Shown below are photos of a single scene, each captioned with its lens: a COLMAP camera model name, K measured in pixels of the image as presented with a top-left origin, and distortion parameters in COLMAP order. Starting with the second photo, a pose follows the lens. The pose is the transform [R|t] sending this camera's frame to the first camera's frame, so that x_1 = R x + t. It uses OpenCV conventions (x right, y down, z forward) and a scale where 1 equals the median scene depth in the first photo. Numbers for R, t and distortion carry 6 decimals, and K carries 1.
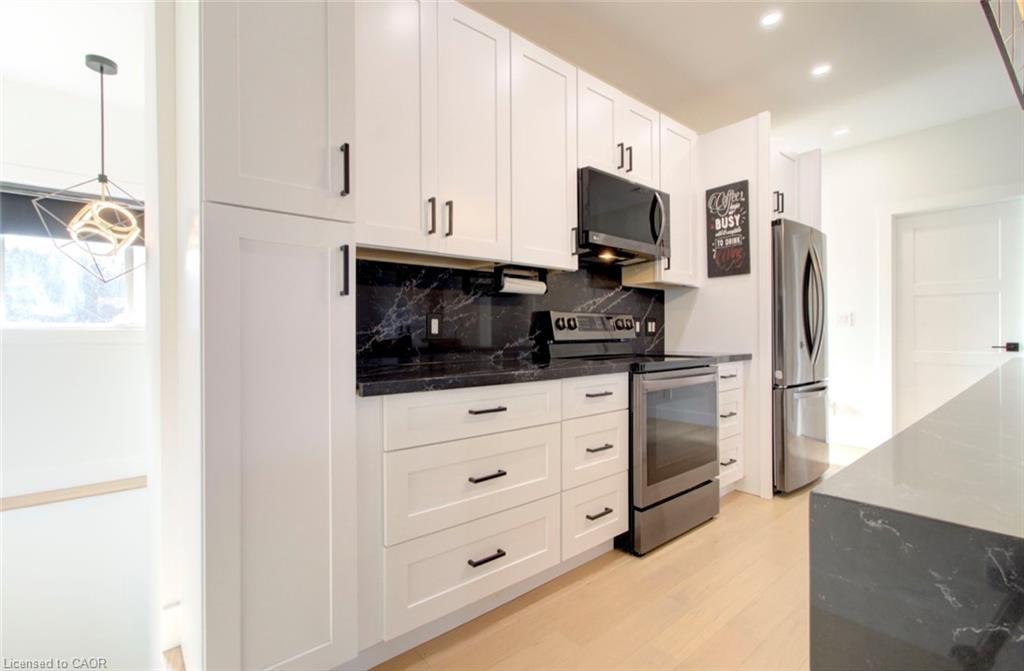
lens RADIAL K [[468.1, 0, 517.2], [0, 468.1, 334.5], [0, 0, 1]] dist [-0.046106, 0.036991]
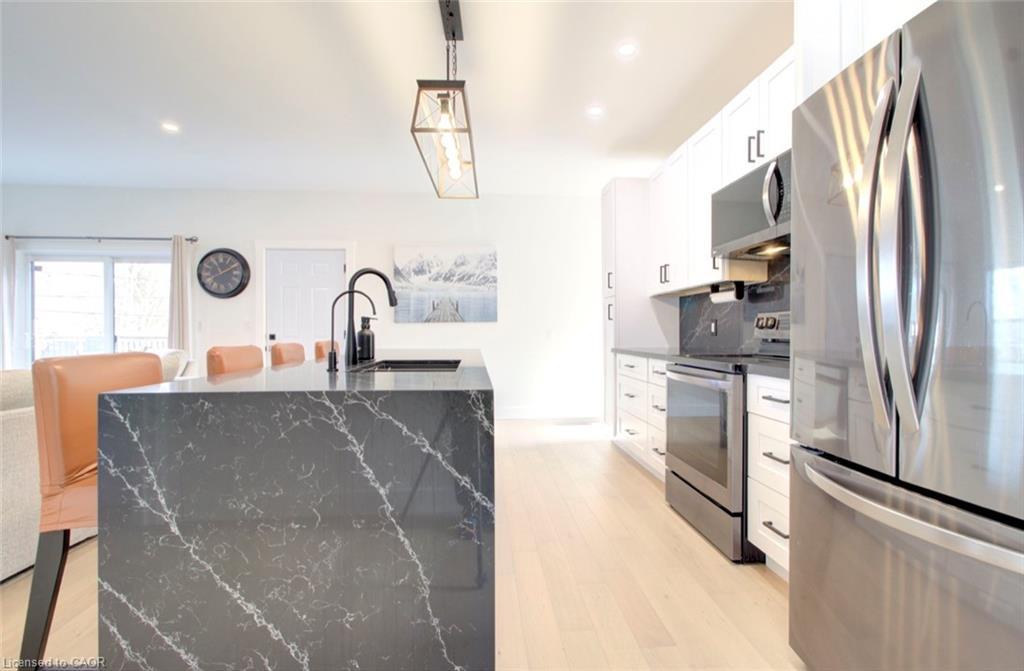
lens RADIAL K [[466.3, 0, 516.4], [0, 466.3, 334.0], [0, 0, 1]] dist [-0.011799, 0.005607]
pose [[-0.583032, 0.010782, -0.812378, 1.168559], [0.001816, 0.999927, 0.011968, -0.011560], [0.812447, 0.005503, -0.583009, 1.050311]]
